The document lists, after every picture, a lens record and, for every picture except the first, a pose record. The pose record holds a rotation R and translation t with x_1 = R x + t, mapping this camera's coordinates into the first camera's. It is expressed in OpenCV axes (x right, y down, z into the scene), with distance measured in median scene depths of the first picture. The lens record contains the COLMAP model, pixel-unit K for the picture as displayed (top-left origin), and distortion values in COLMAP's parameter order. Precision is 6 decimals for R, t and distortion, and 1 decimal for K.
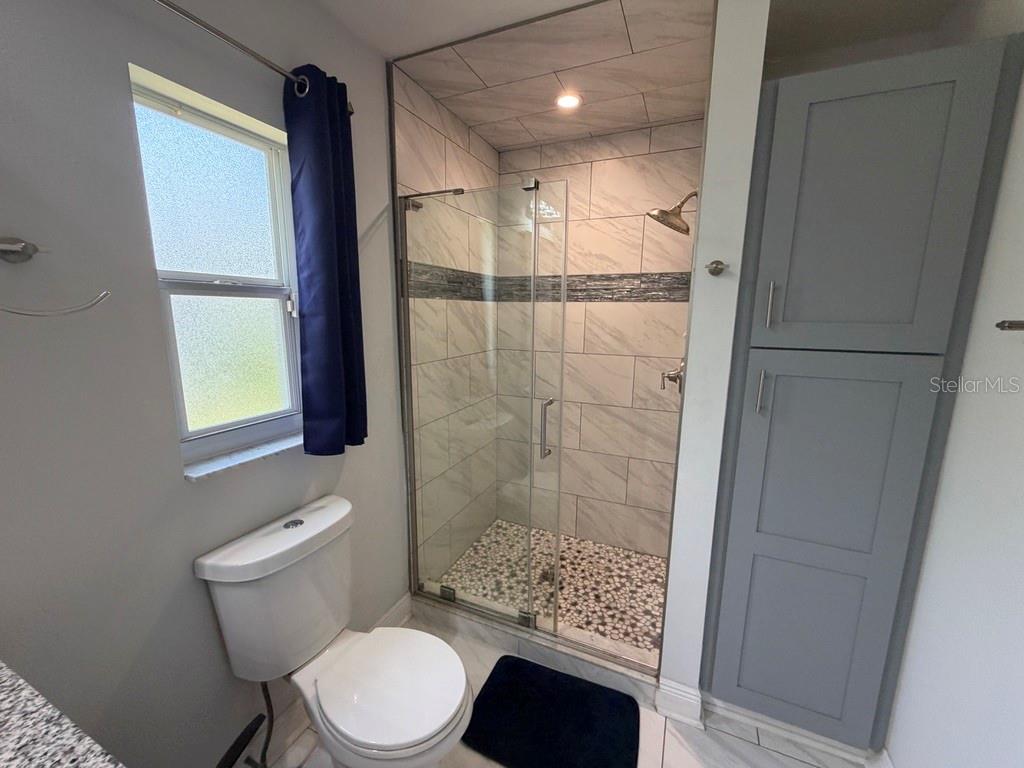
lens RADIAL K [[408.8, 0, 509.2], [0, 408.8, 385.3], [0, 0, 1]] dist [0.000233, 0.000479]
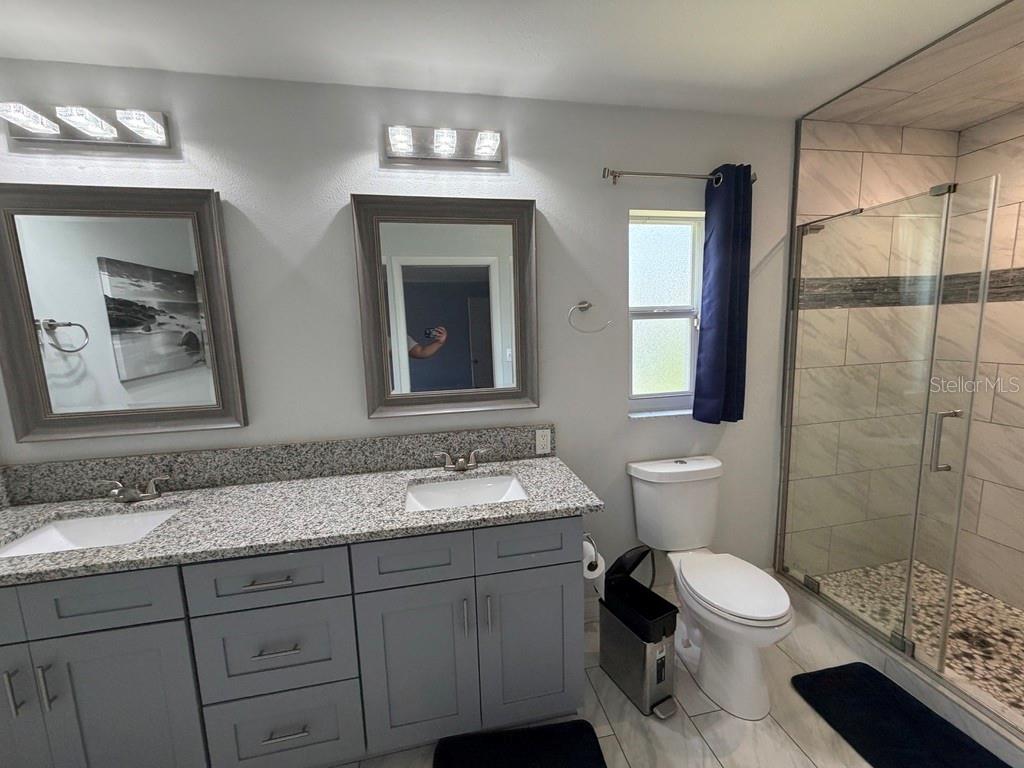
lens RADIAL K [[408.8, 0, 509.8], [0, 408.8, 383.7], [0, 0, 1]] dist [0.000233, 0.000479]
pose [[0.577137, 0.081404, -0.812580, 0.242819], [-0.104074, 0.994238, 0.025683, 0.049314], [0.809989, 0.069745, 0.582283, -0.325476]]
